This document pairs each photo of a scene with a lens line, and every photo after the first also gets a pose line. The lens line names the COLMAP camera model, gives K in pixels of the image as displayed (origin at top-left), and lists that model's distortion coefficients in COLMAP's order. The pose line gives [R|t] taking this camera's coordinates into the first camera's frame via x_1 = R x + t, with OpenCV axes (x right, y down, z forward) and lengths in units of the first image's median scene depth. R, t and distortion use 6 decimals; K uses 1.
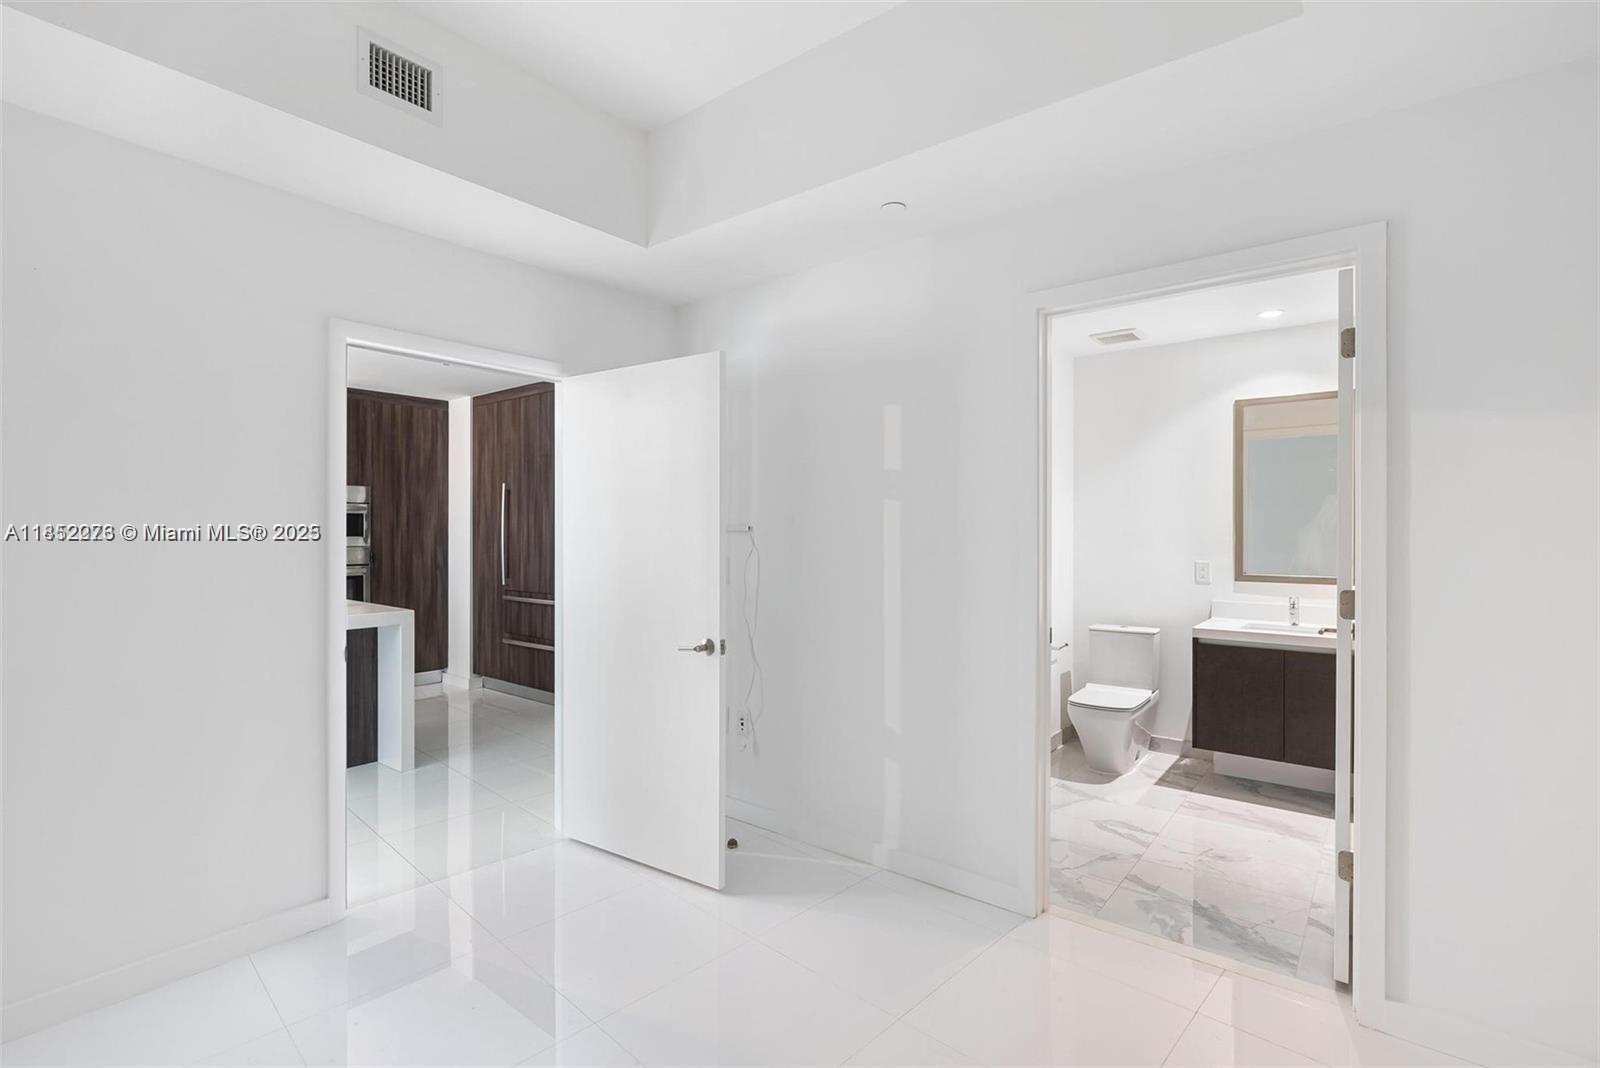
lens RADIAL K [[725.4, 0, 806.0], [0, 725.4, 535.5], [0, 0, 1]] dist [-0.005406, -0.000072]
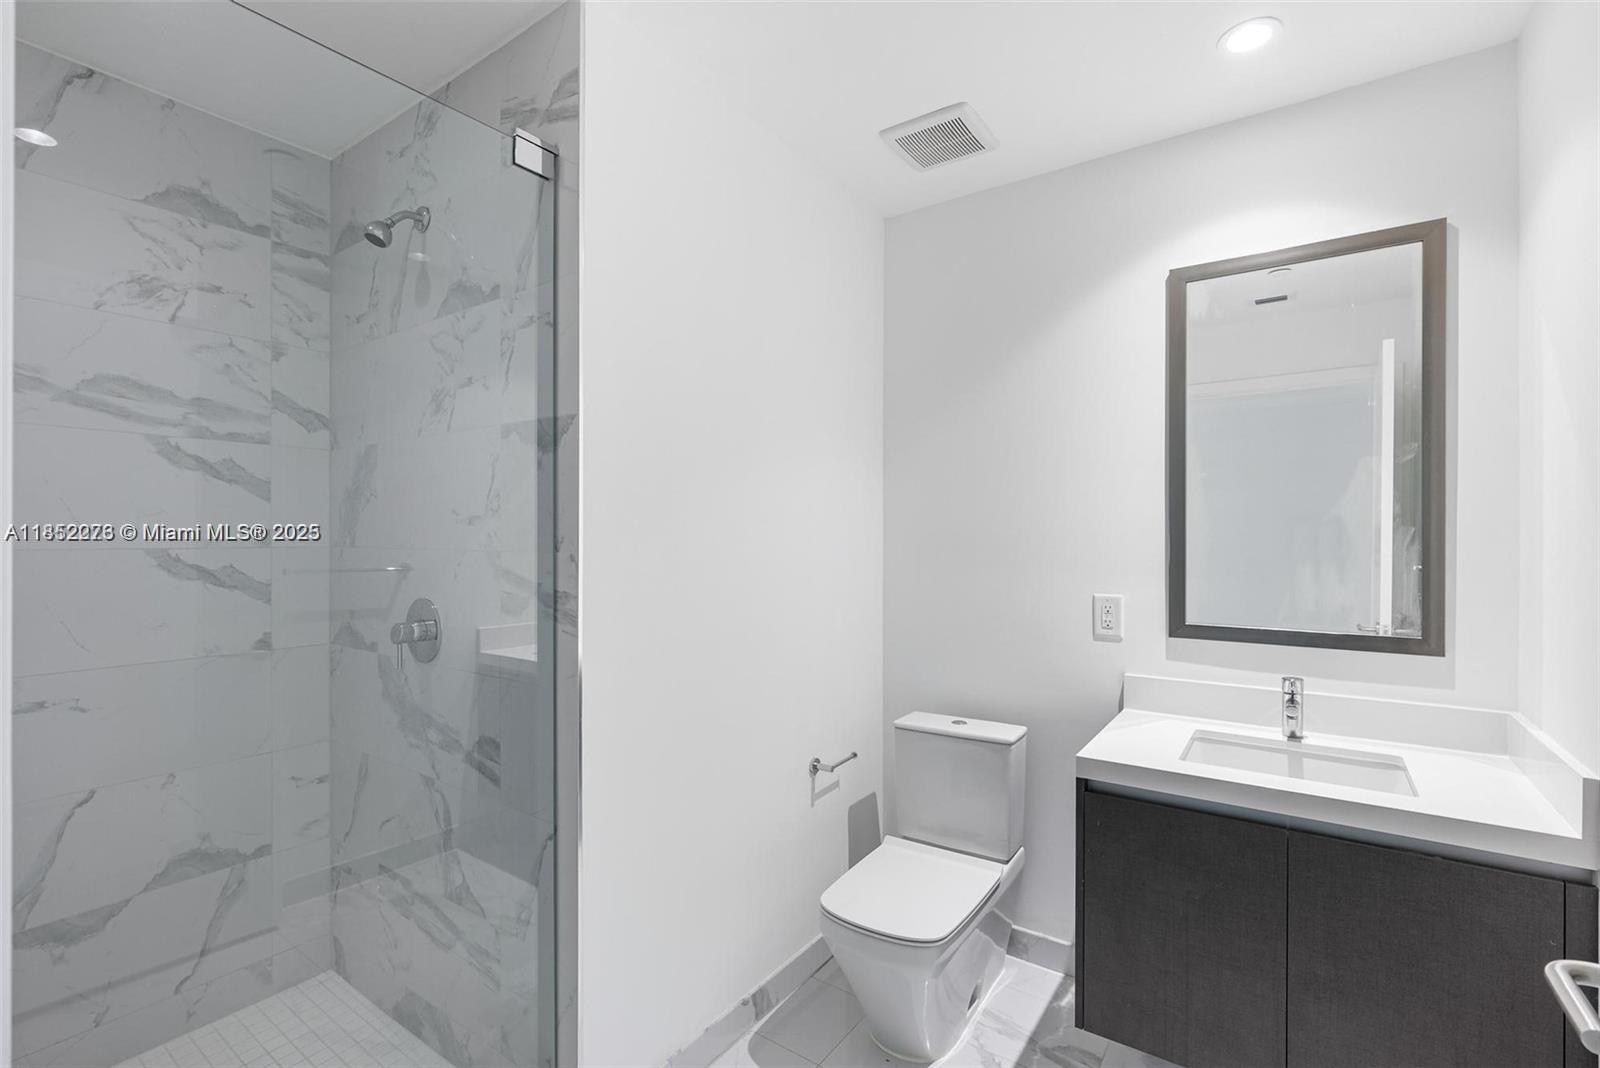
lens RADIAL K [[725.4, 0, 806.0], [0, 725.4, 535.5], [0, 0, 1]] dist [-0.005406, -0.000072]
pose [[0.997679, 0.003607, 0.067995, 0.312486], [-0.003226, 0.999978, -0.005714, -0.001826], [-0.068014, 0.005482, 0.997669, 0.525984]]
